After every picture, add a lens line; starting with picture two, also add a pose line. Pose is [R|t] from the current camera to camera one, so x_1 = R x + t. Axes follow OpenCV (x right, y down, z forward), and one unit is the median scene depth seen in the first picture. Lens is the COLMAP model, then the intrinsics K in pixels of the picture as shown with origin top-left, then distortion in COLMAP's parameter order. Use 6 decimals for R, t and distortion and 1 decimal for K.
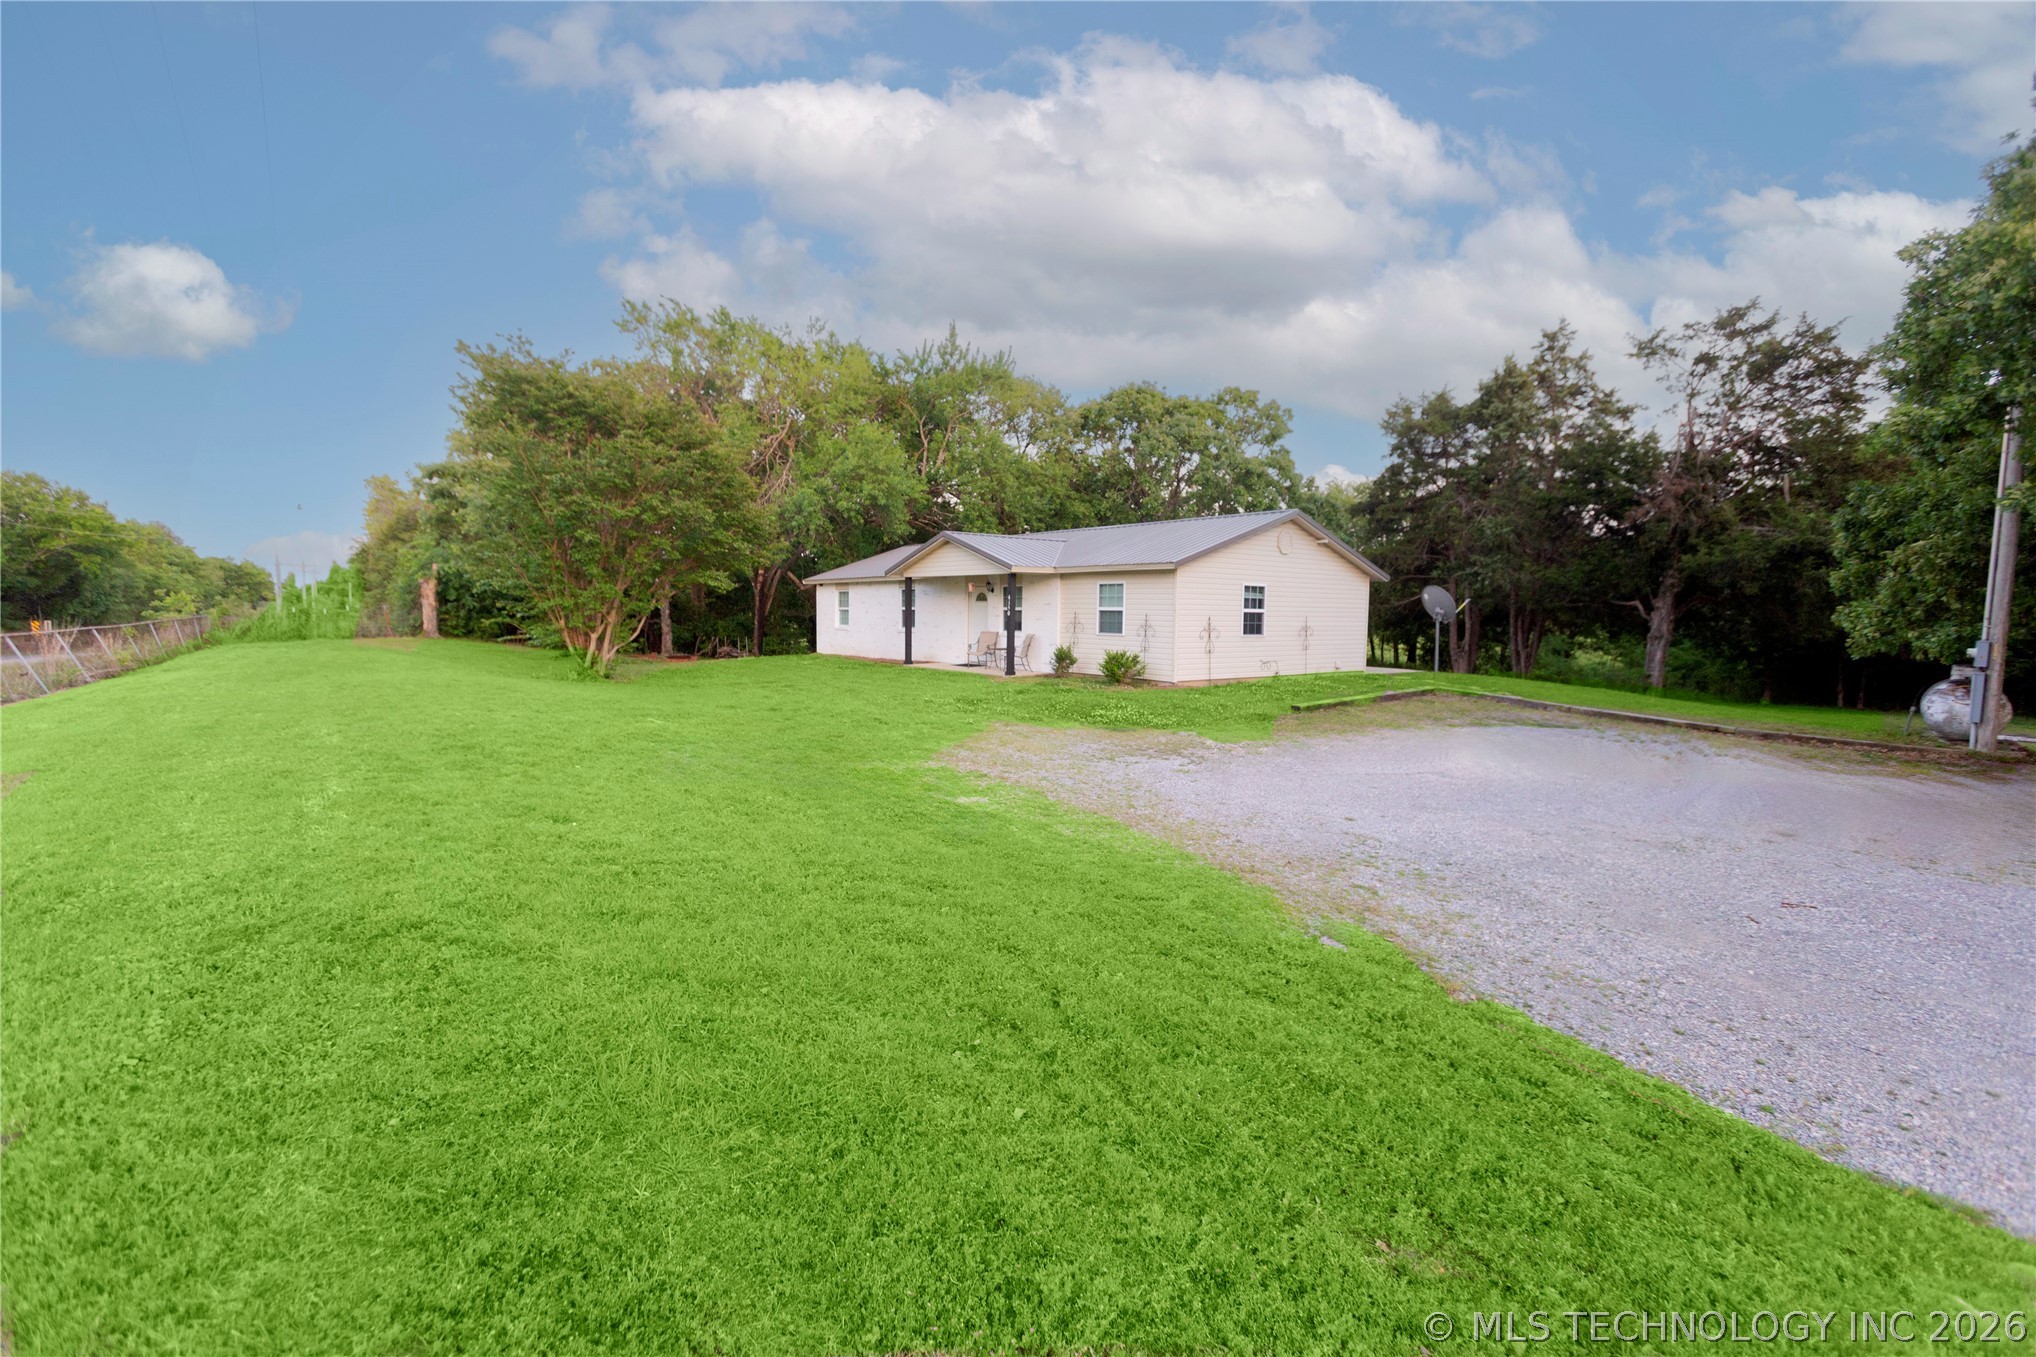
lens RADIAL K [[898.0, 0, 1090.1], [0, 898.0, 642.8], [0, 0, 1]] dist [-0.007815, 0.004603]
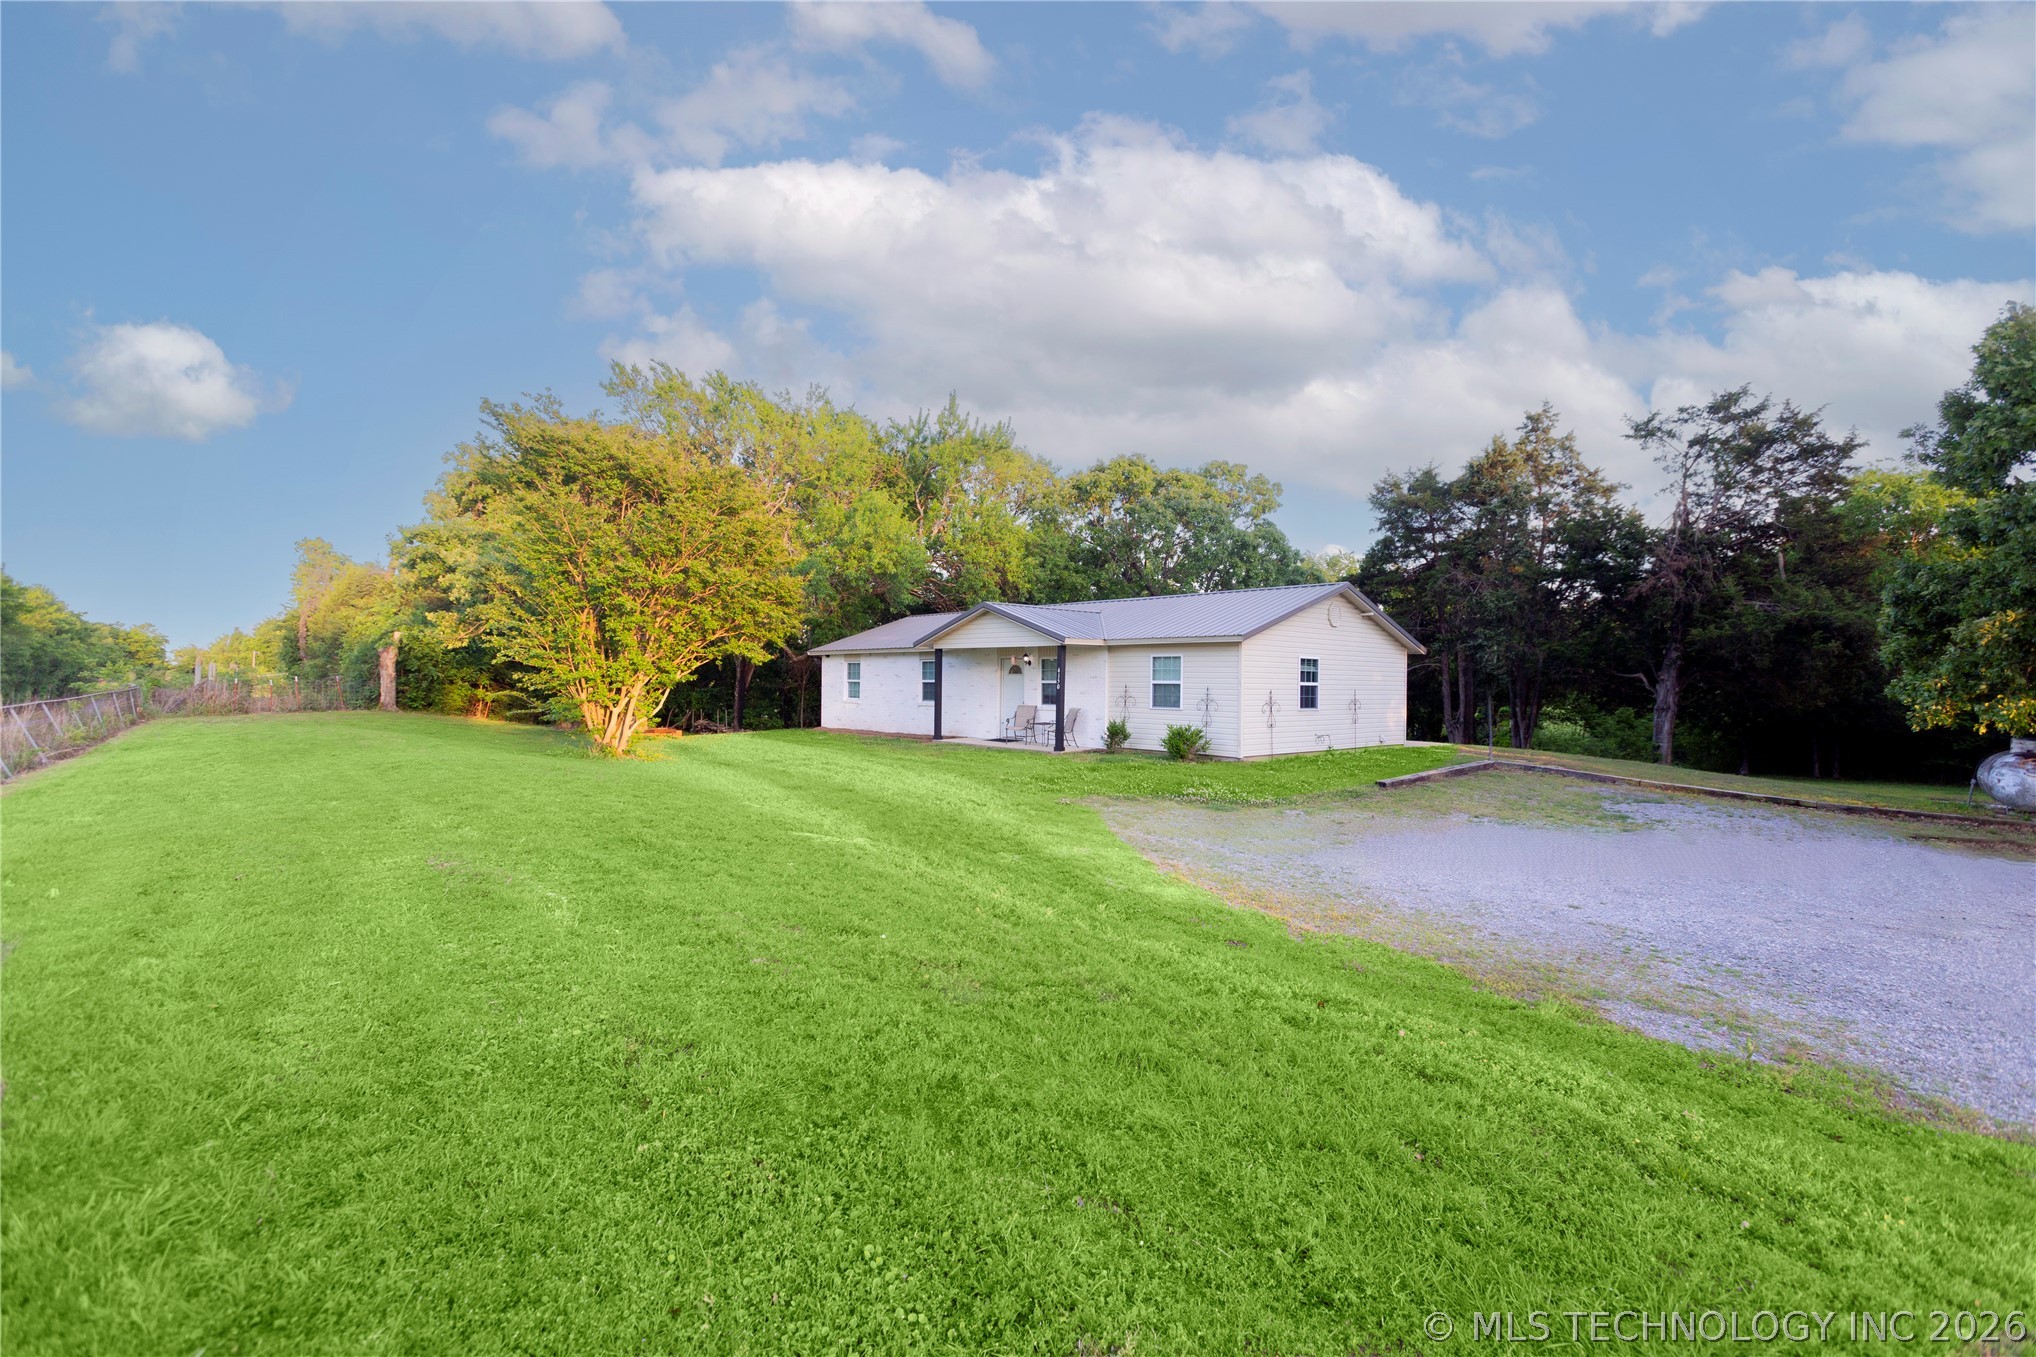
lens RADIAL K [[898.0, 0, 1053.5], [0, 898.0, 642.8], [0, 0, 1]] dist [-0.007815, 0.004603]
pose [[0.997979, 0.003349, 0.063461, -0.123350], [0.001558, 0.997020, -0.077123, -0.003956], [-0.063530, 0.077066, 0.995000, 0.027698]]
